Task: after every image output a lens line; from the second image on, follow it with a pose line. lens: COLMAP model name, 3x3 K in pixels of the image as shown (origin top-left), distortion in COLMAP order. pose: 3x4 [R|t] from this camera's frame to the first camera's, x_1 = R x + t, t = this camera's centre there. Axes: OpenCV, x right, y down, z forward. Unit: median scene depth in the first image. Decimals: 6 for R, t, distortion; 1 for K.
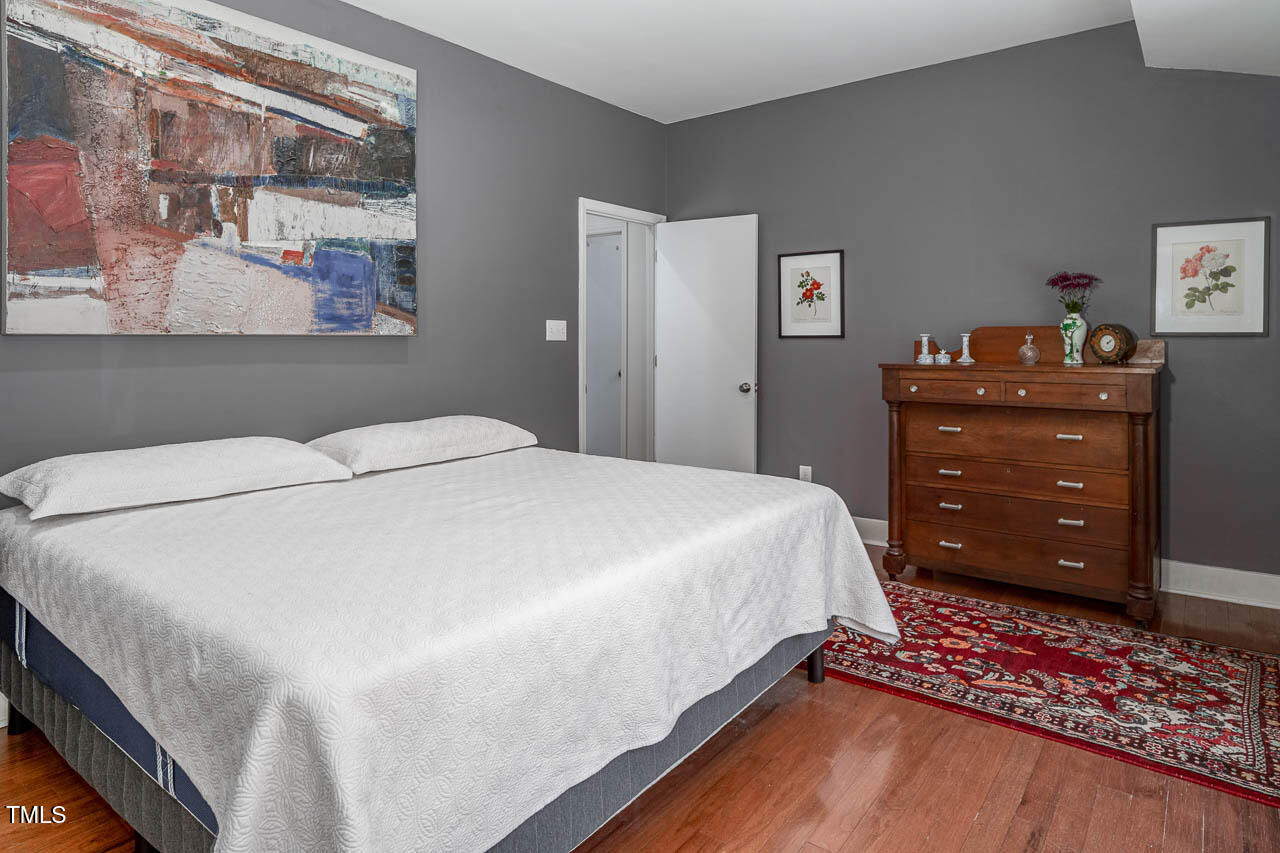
lens RADIAL K [[724.9, 0, 641.1], [0, 724.9, 463.2], [0, 0, 1]] dist [0.000796, 0.000251]
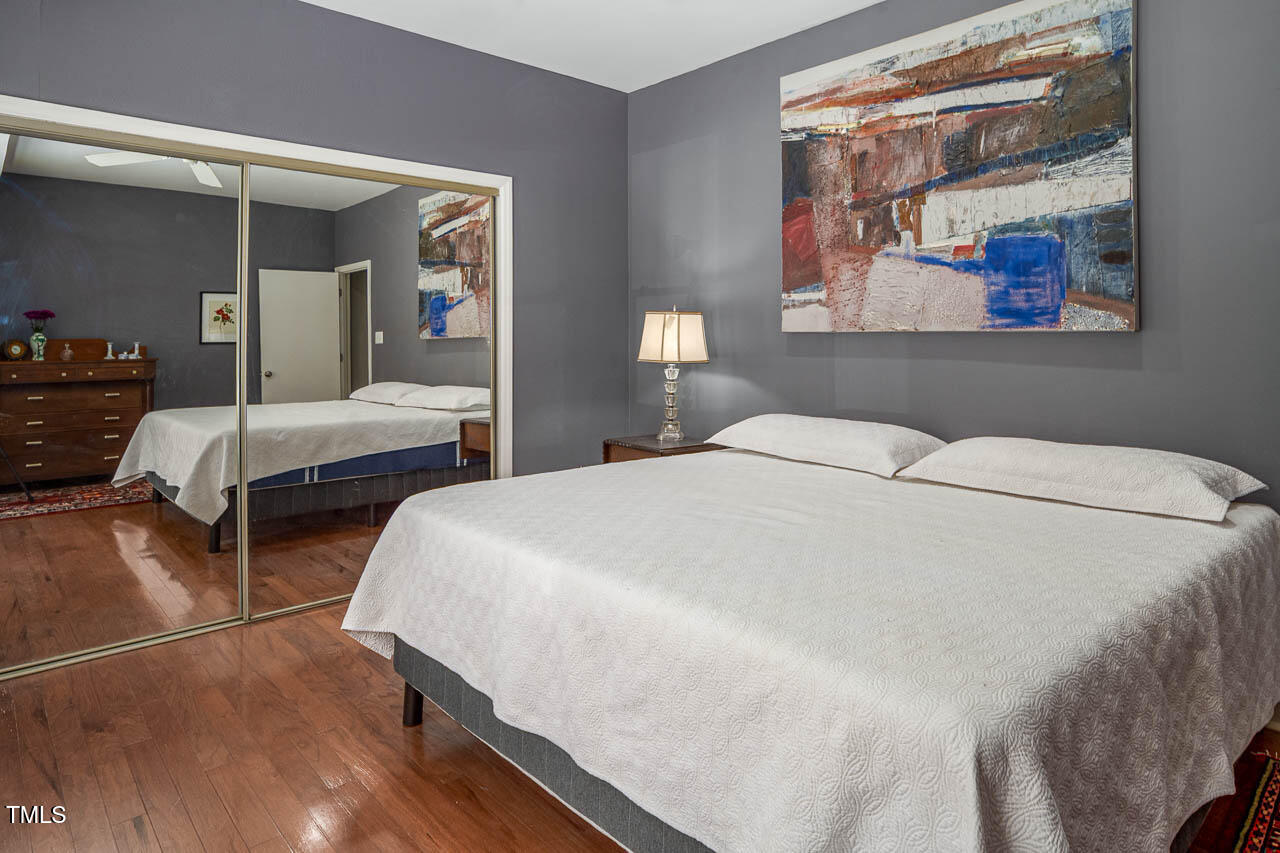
lens RADIAL K [[767.8, 0, 641.9], [0, 767.8, 444.3], [0, 0, 1]] dist [0.001820, 0.001370]
pose [[-0.190475, 0.144083, -0.971061, 0.684329], [-0.162501, 0.970897, 0.175934, -0.154849], [0.968149, 0.191309, -0.161518, 0.852655]]
